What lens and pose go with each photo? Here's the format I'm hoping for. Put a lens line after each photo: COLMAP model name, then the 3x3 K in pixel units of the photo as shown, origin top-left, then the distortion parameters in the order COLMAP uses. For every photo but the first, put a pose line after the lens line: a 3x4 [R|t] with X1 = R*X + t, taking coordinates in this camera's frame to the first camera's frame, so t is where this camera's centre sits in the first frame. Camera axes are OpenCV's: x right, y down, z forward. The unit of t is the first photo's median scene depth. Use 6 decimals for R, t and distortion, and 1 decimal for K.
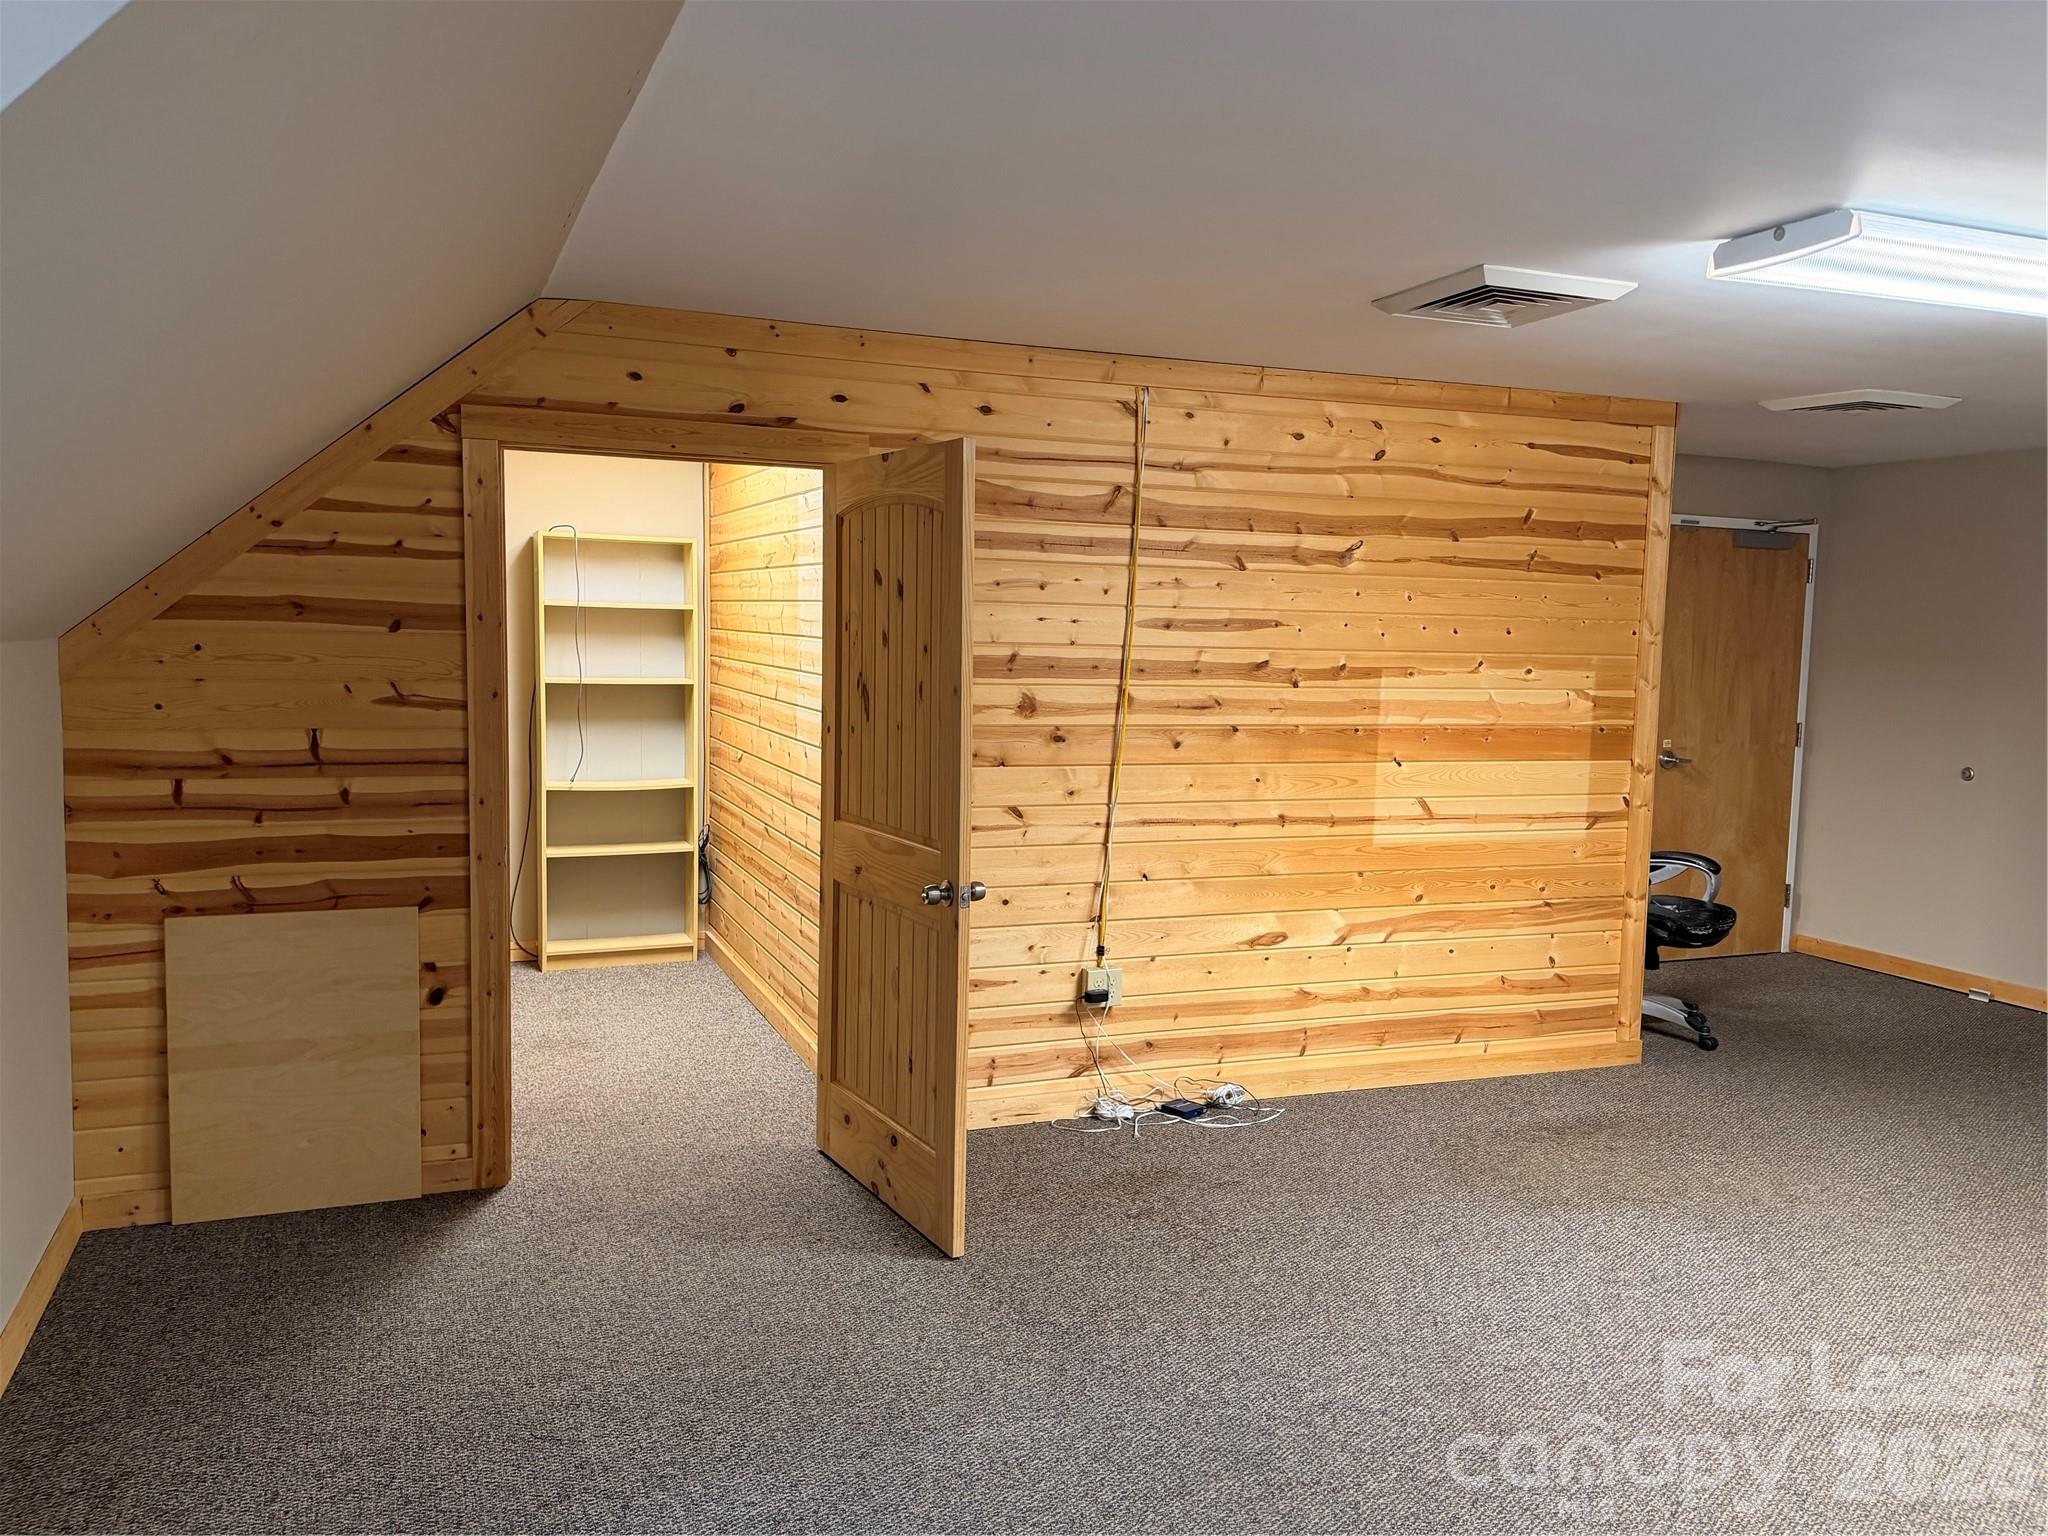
lens RADIAL K [[1541.8, 0, 1024.0], [0, 1541.8, 768.0], [0, 0, 1]] dist [0.178157, -0.292233]
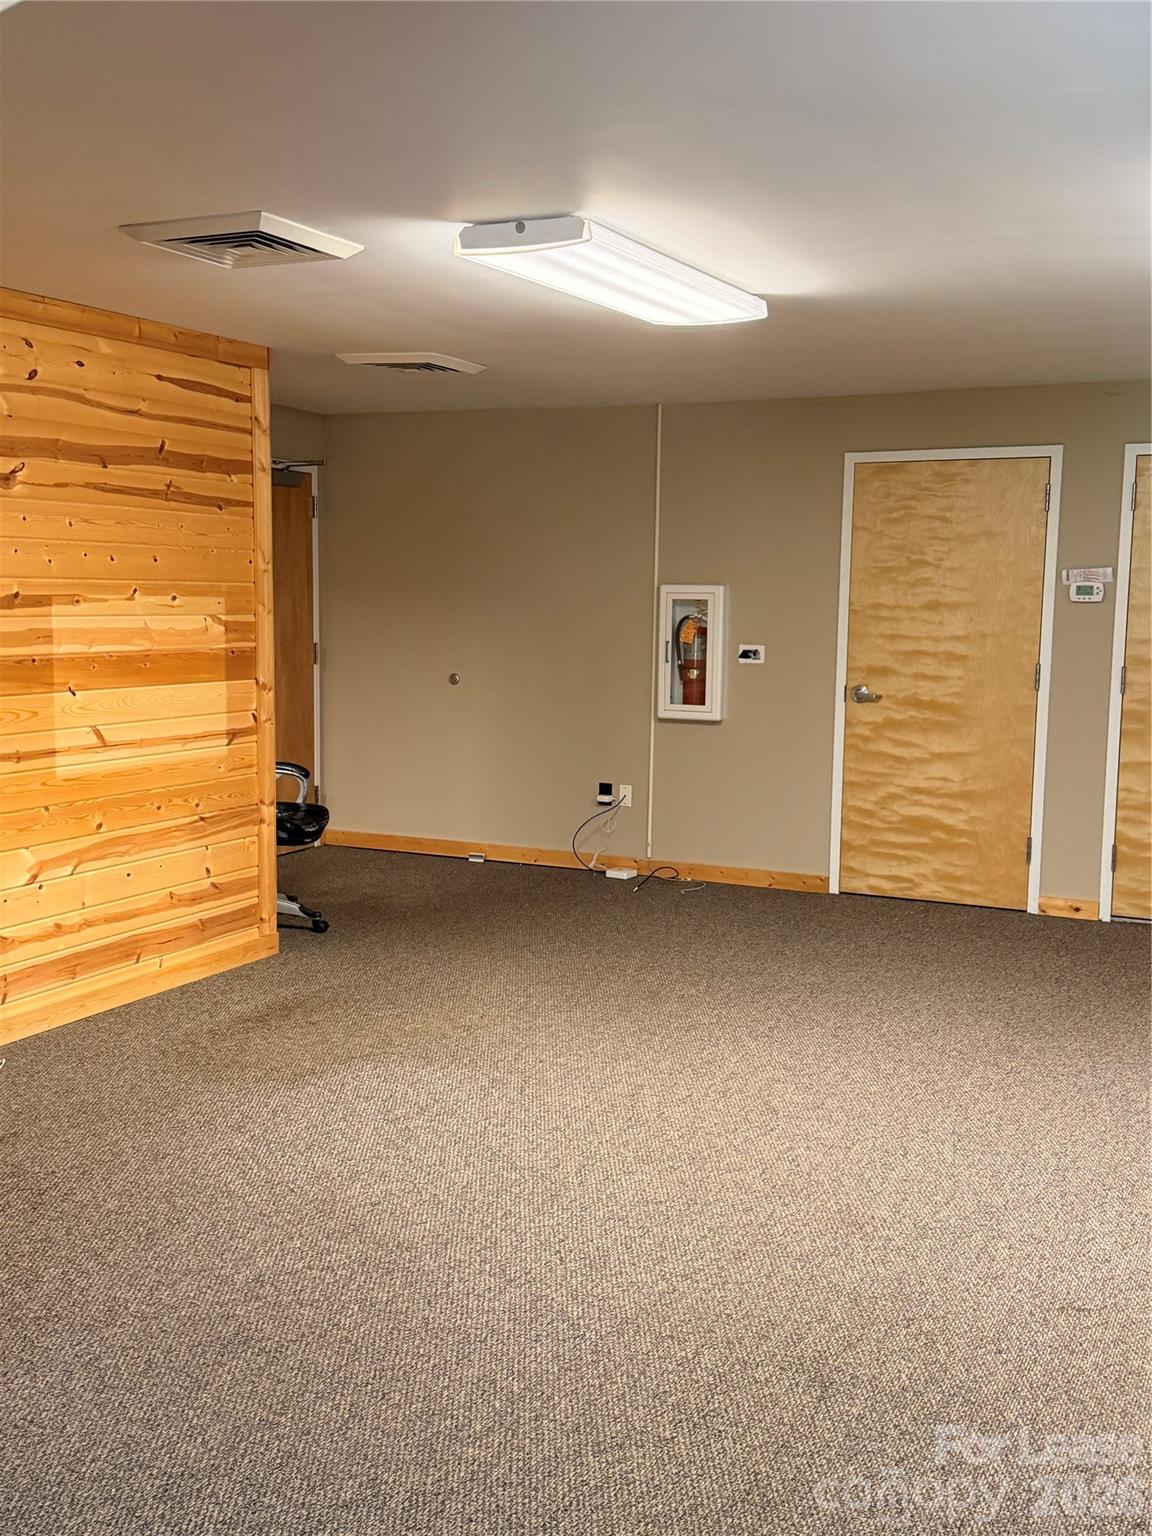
lens RADIAL K [[1596.4, 0, 576.0], [0, 1596.4, 768.0], [0, 0, 1]] dist [0.260606, -0.488664]
pose [[0.753346, -0.092438, 0.651096, -0.190945], [0.067540, 0.995712, 0.063217, 0.000671], [-0.654147, -0.003649, 0.756359, 0.008759]]
